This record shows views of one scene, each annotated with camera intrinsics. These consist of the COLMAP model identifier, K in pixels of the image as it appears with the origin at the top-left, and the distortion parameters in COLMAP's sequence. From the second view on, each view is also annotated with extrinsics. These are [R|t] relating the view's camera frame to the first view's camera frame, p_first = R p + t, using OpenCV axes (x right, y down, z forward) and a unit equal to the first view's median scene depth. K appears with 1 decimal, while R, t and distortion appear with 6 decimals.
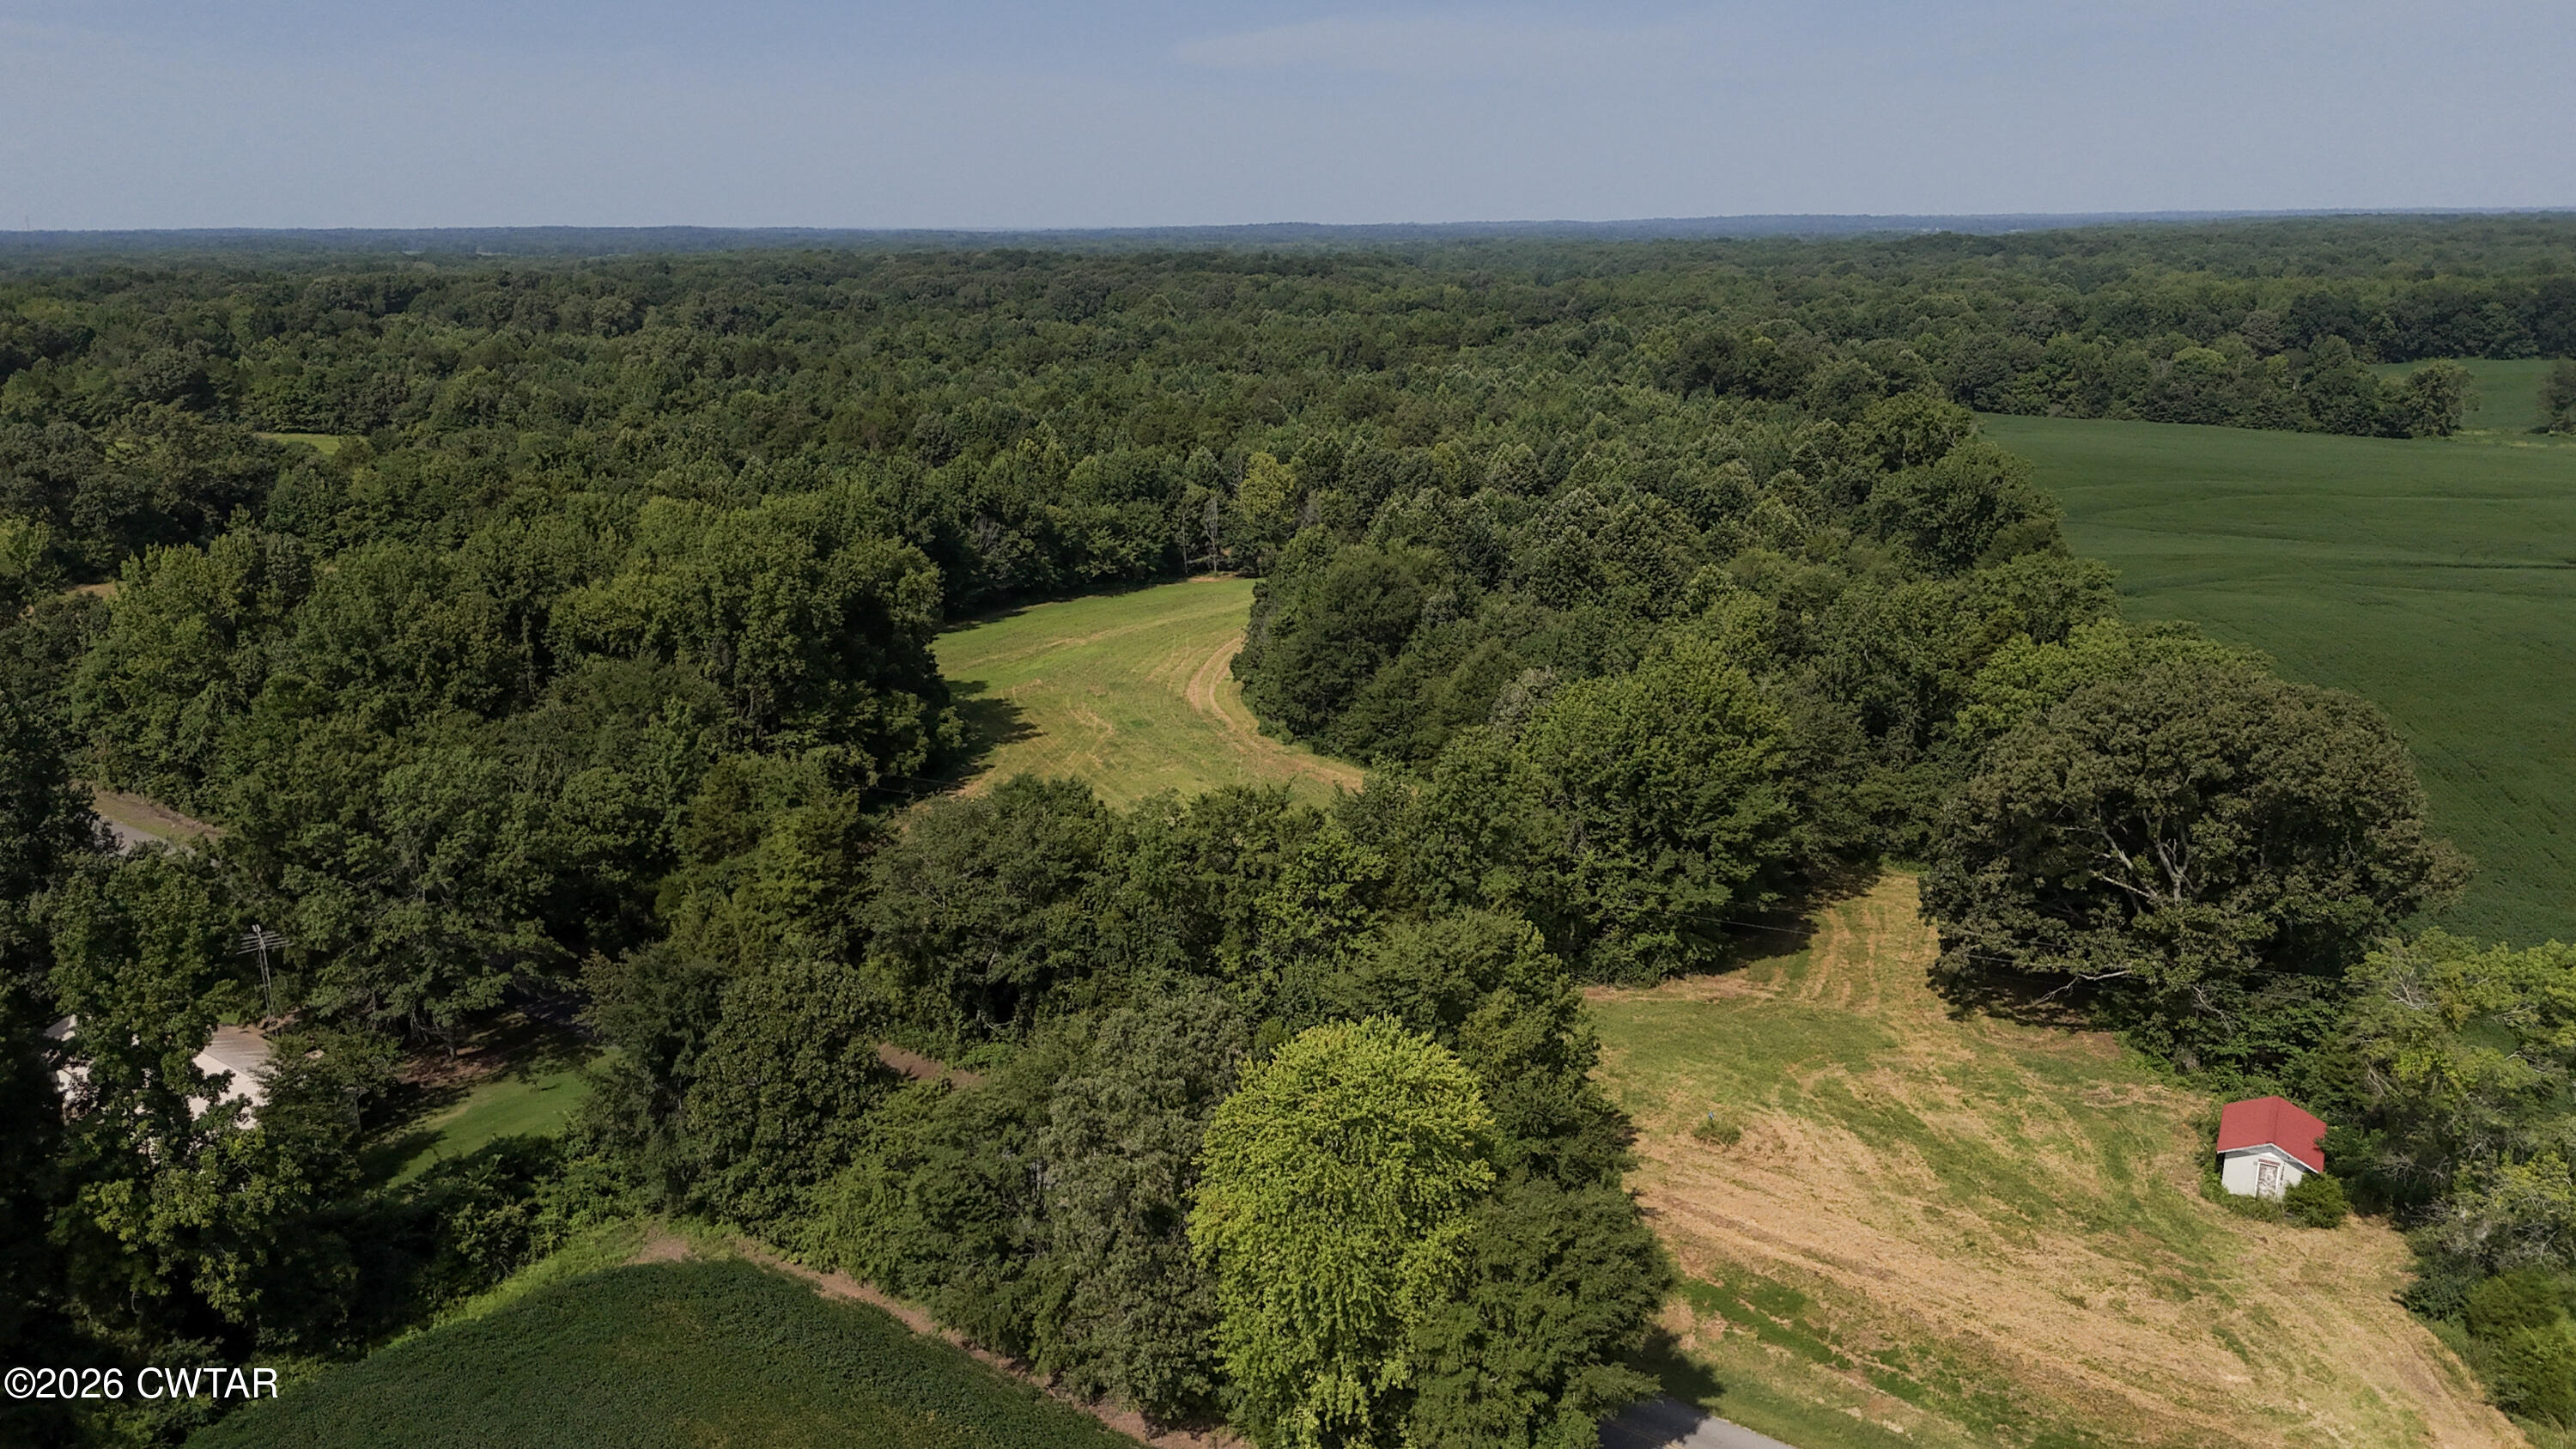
lens RADIAL K [[1905.0, 0, 1295.0], [0, 1905.0, 726.3], [0, 0, 1]] dist [0.045056, -0.021215]
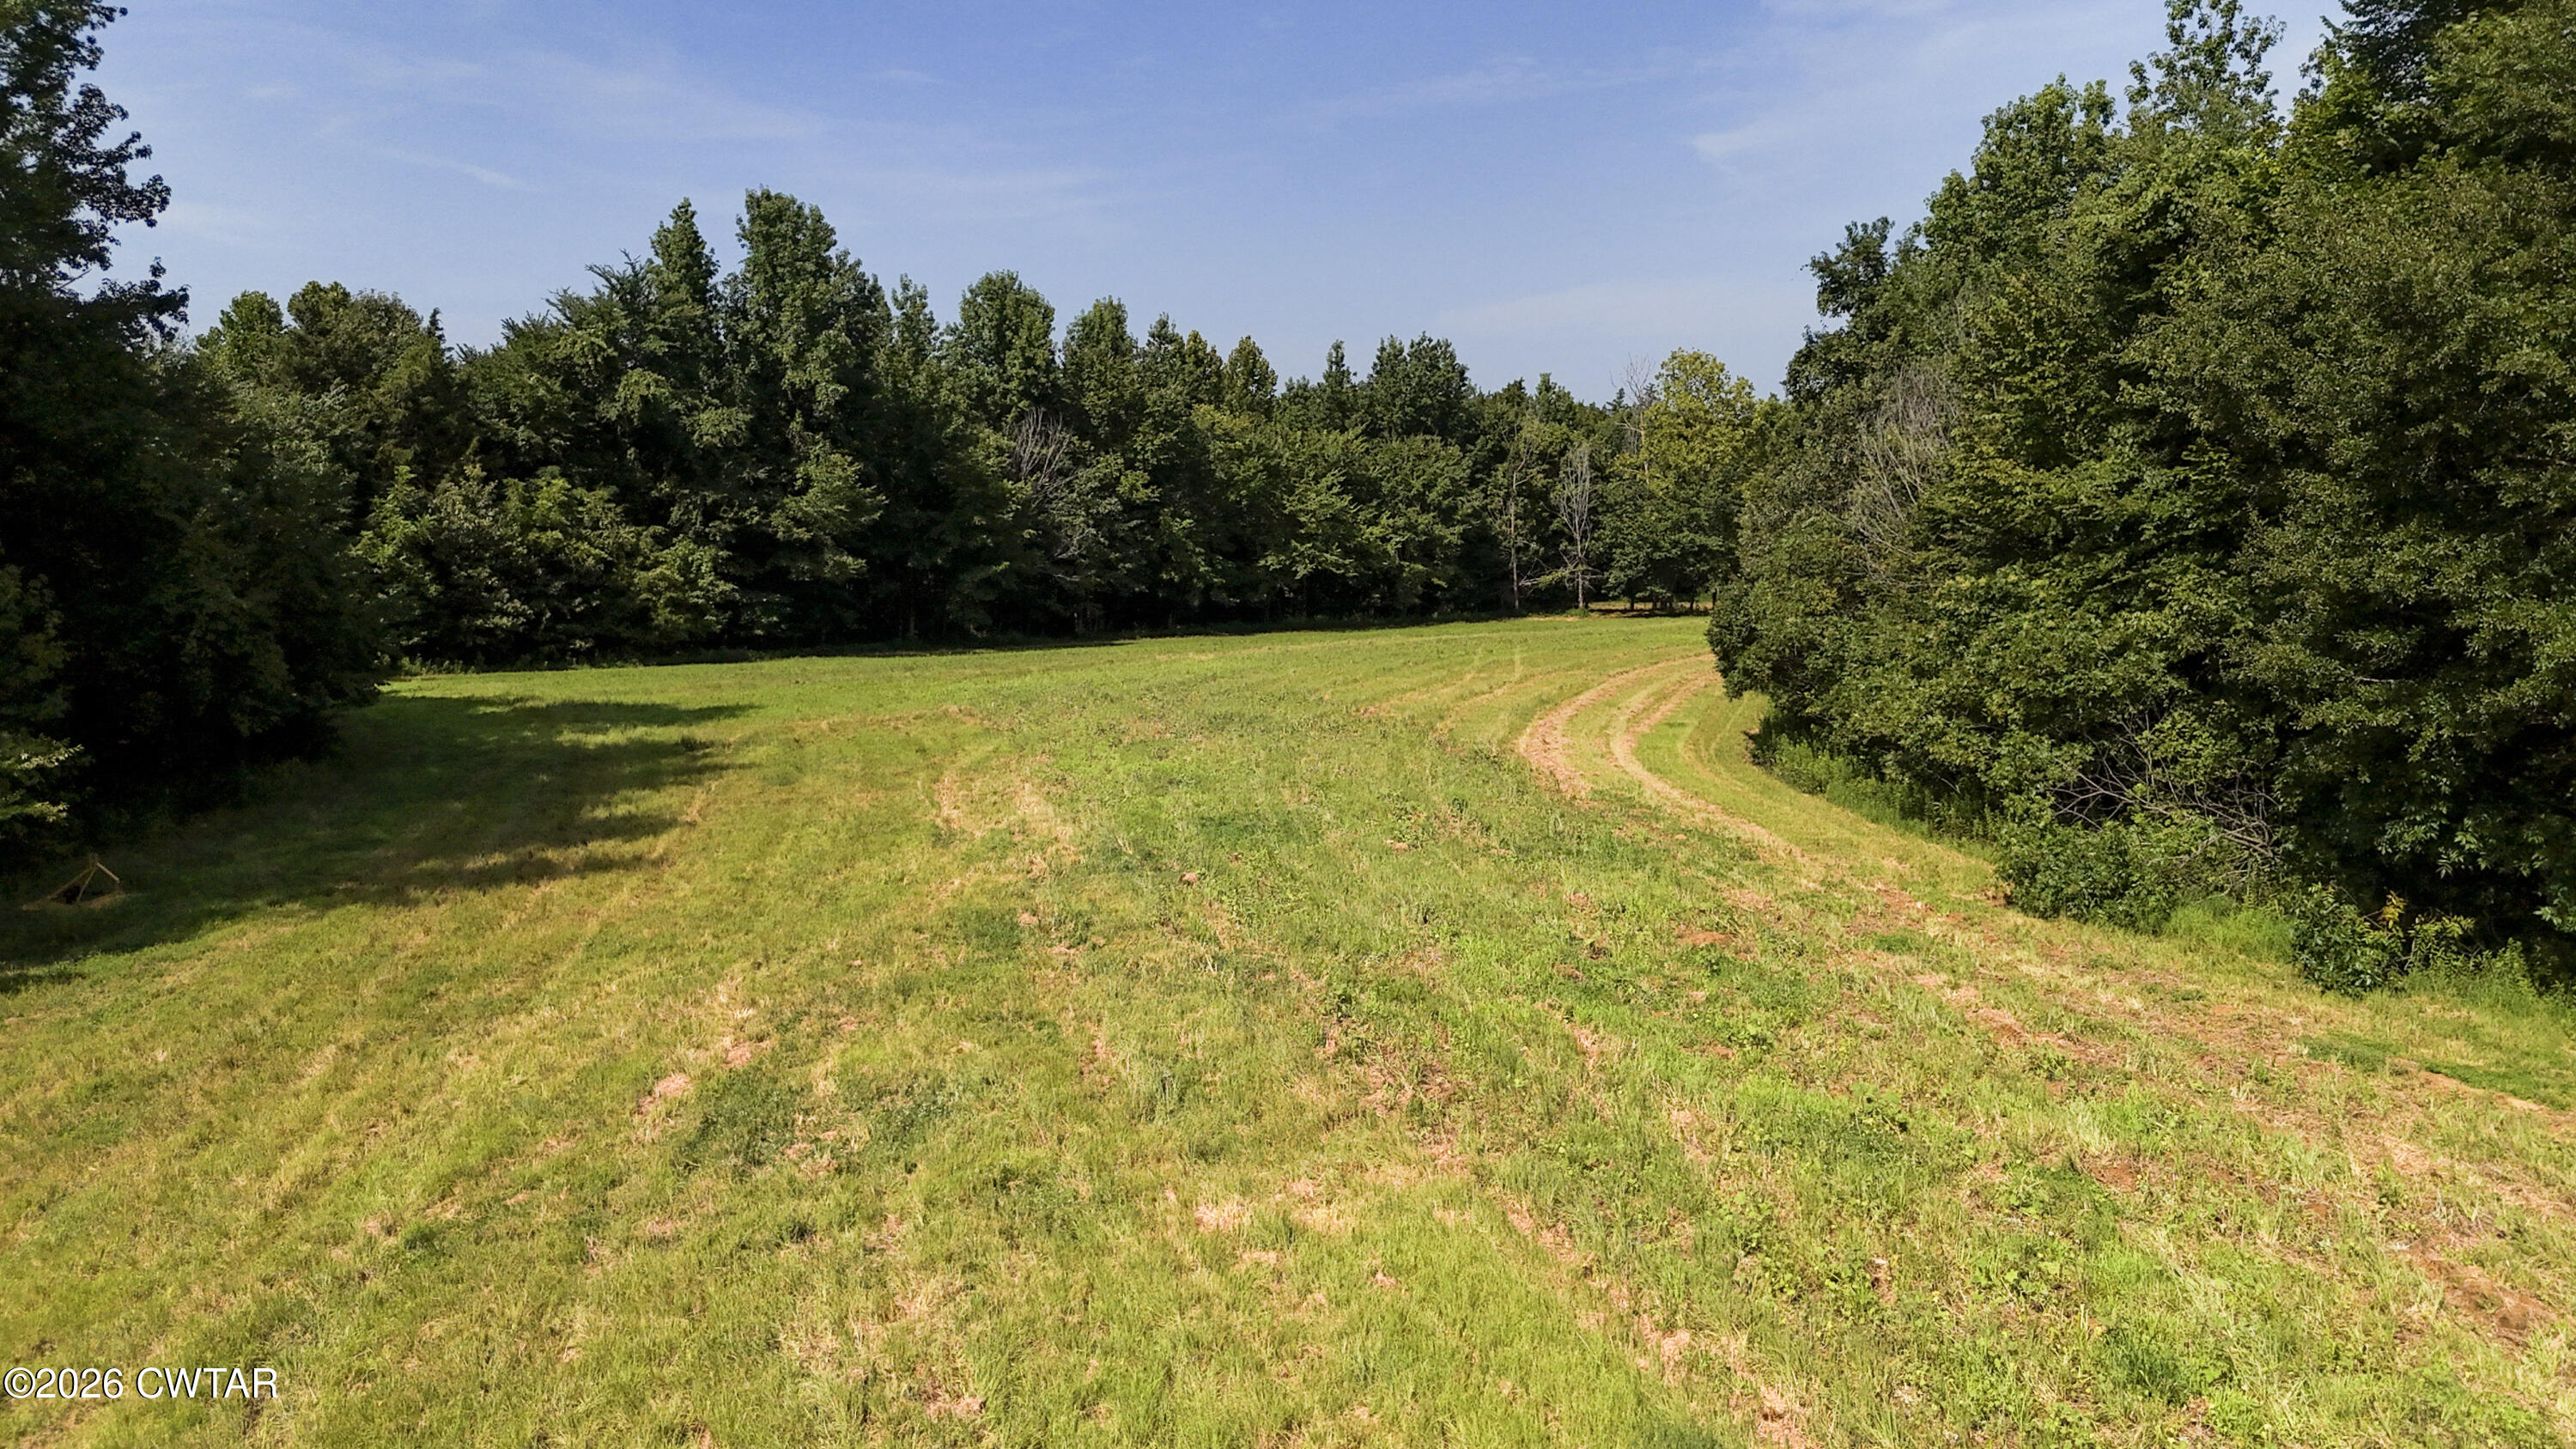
lens RADIAL K [[1905.0, 0, 1287.8], [0, 1905.0, 726.6], [0, 0, 1]] dist [0.045056, -0.021215]
pose [[0.984861, 0.022421, -0.171891, -0.034897], [-0.044542, 0.991038, -0.125938, 0.008242], [0.167527, 0.131688, 0.977033, 0.602729]]
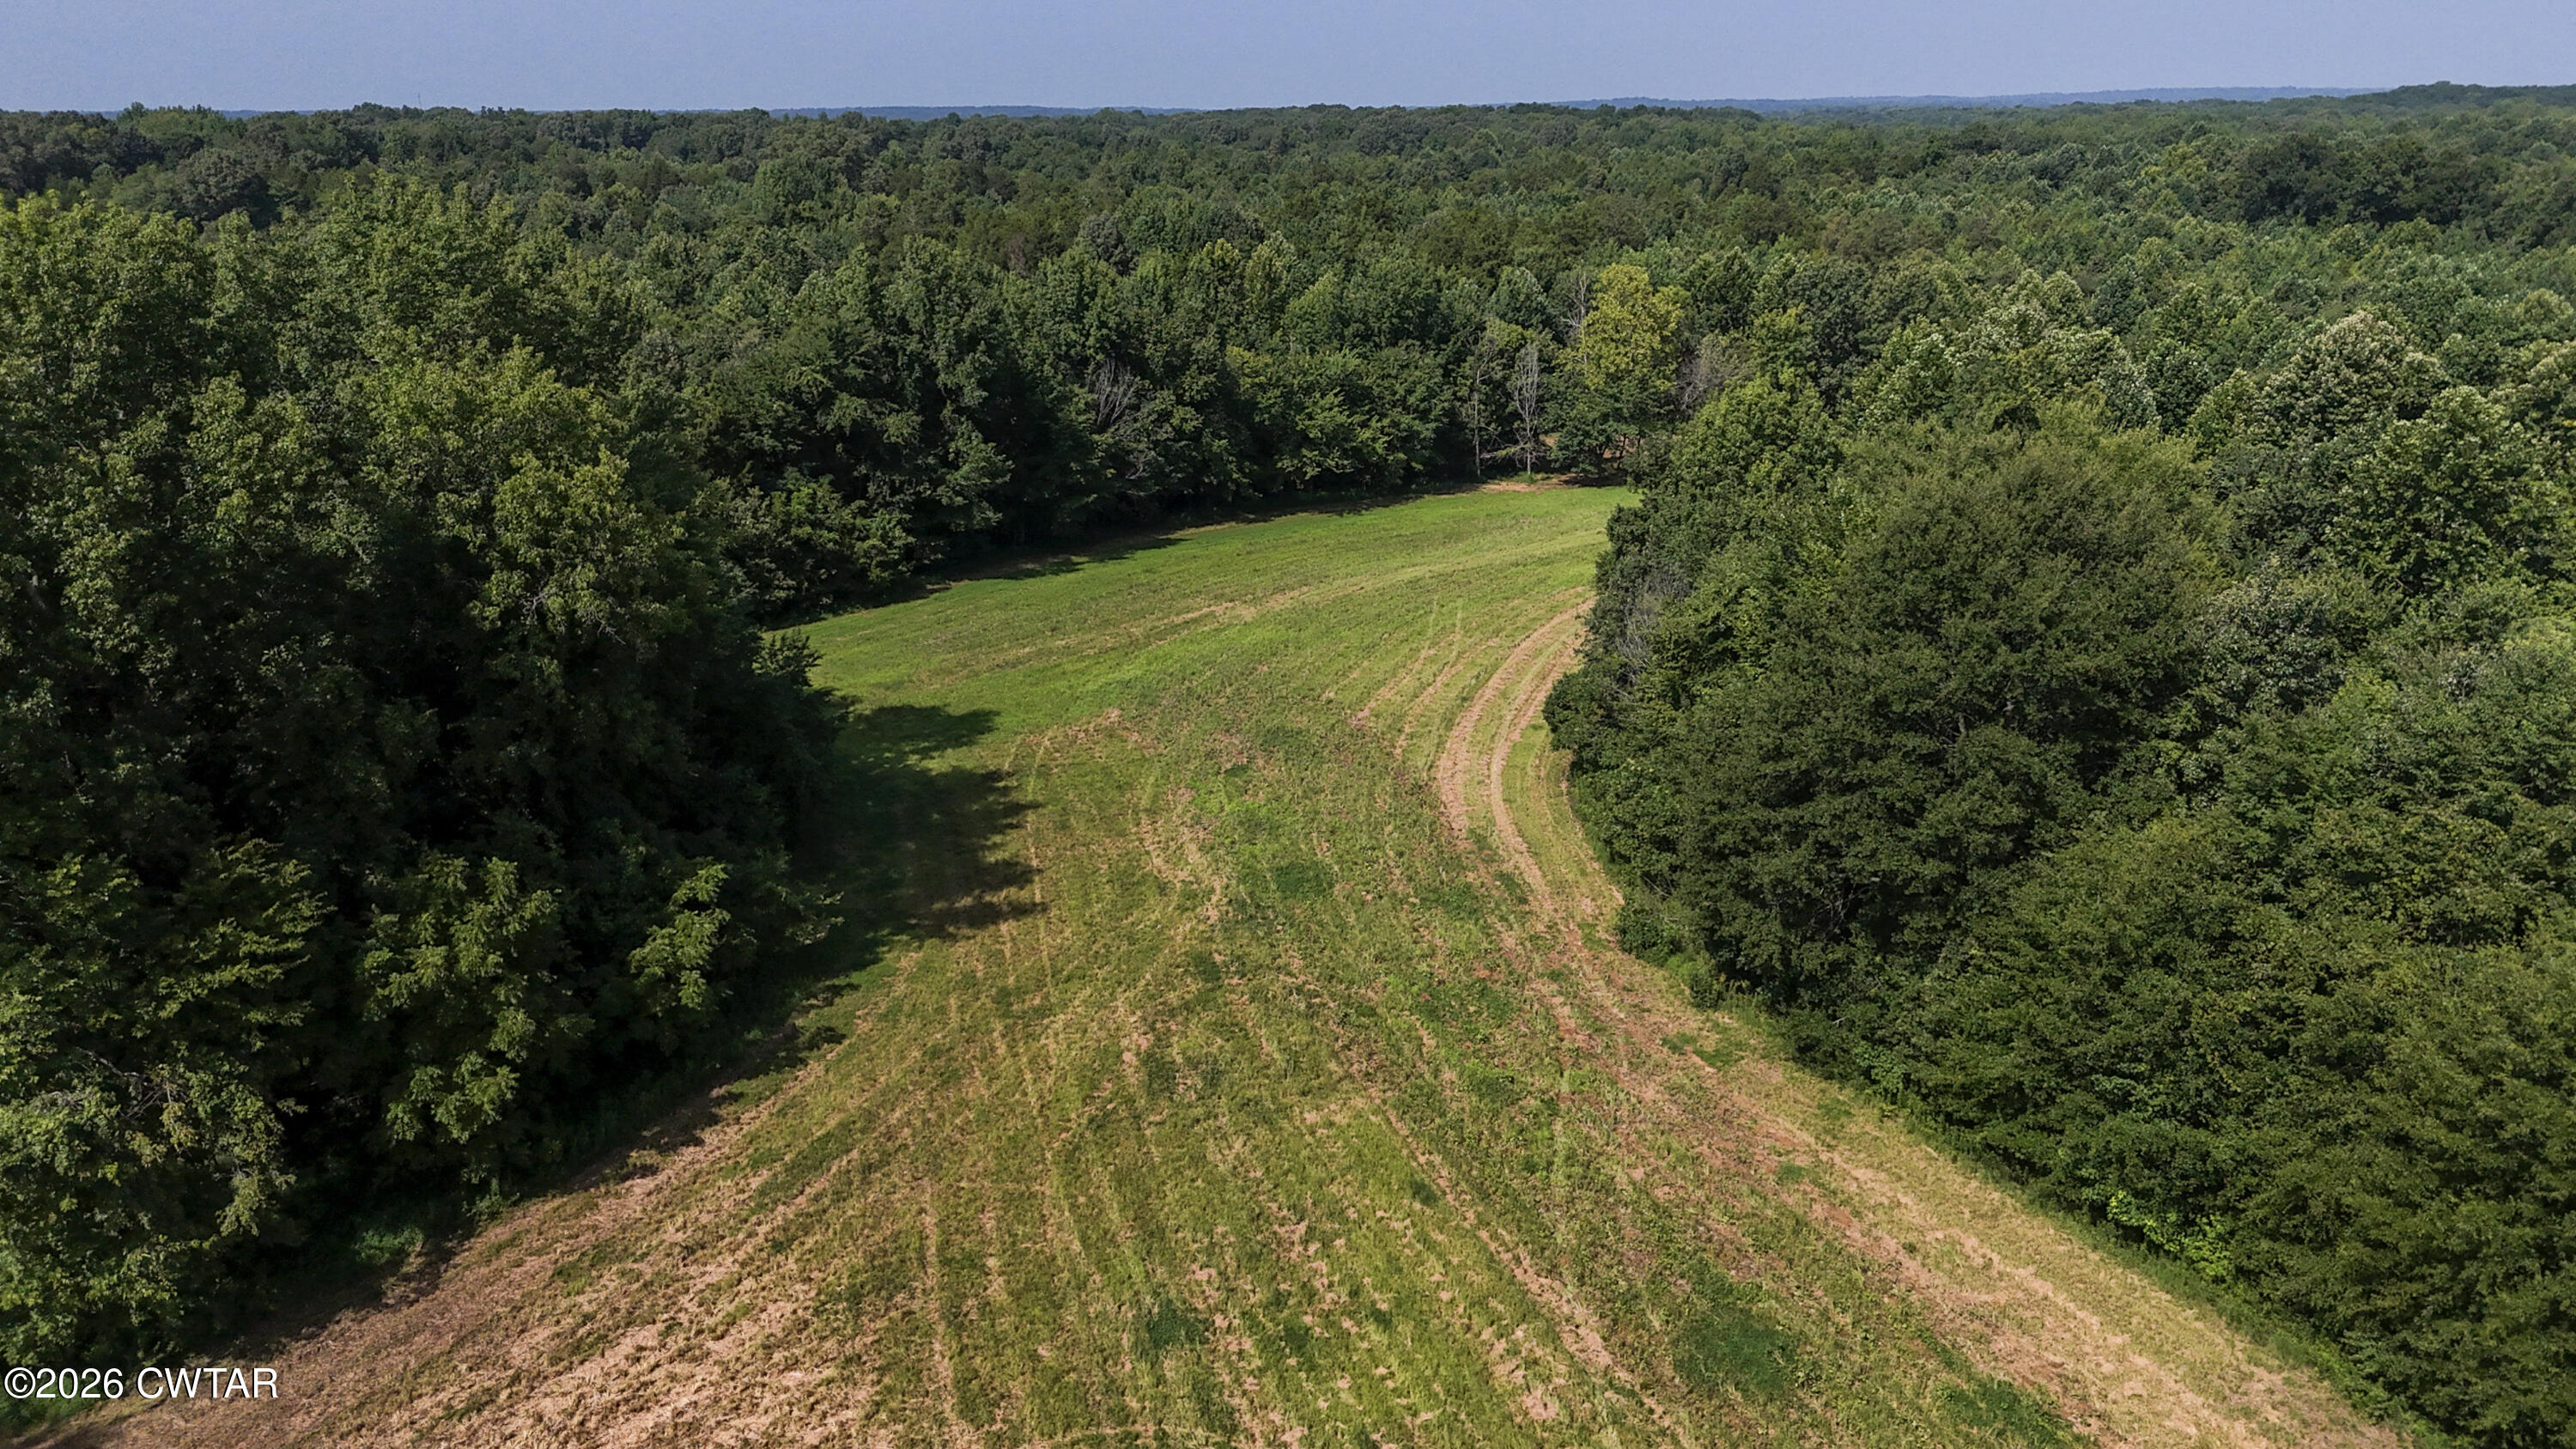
lens RADIAL K [[1905.0, 0, 1273.0], [0, 1905.0, 736.3], [0, 0, 1]] dist [0.045056, -0.021215]
pose [[0.983988, 0.052906, -0.170202, -0.016991], [-0.042504, 0.997032, 0.064192, -0.039461], [0.173093, -0.055930, 0.983316, 0.455205]]
